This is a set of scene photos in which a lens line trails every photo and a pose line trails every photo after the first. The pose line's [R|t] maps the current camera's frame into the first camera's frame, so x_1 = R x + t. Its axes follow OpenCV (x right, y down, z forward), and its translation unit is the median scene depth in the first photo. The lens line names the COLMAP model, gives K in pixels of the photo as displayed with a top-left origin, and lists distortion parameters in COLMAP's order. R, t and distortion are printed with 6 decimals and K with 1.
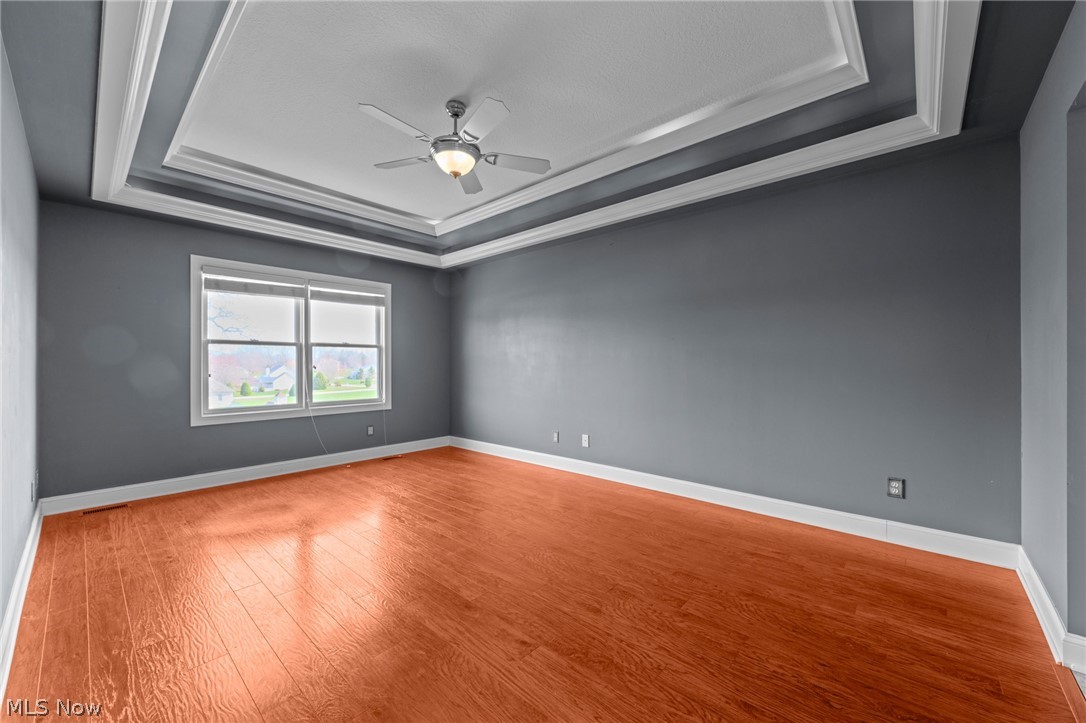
lens RADIAL K [[418.9, 0, 544.3], [0, 418.9, 365.5], [0, 0, 1]] dist [-0.000348, -0.000595]
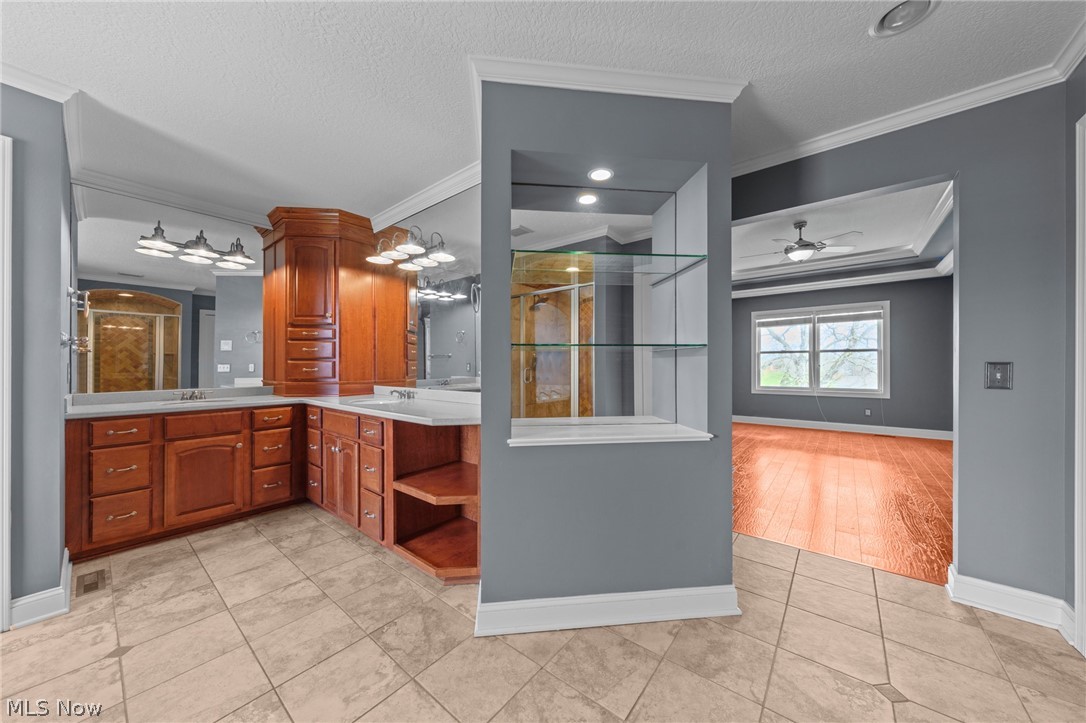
lens RADIAL K [[370.3, 0, 538.4], [0, 370.3, 363.9], [0, 0, 1]] dist [-0.001854, 0.000284]
pose [[0.045904, -0.001573, -0.998945, 0.814859], [-0.000020, 0.999999, -0.001576, -0.000158], [0.998946, 0.000092, 0.045904, -0.137033]]
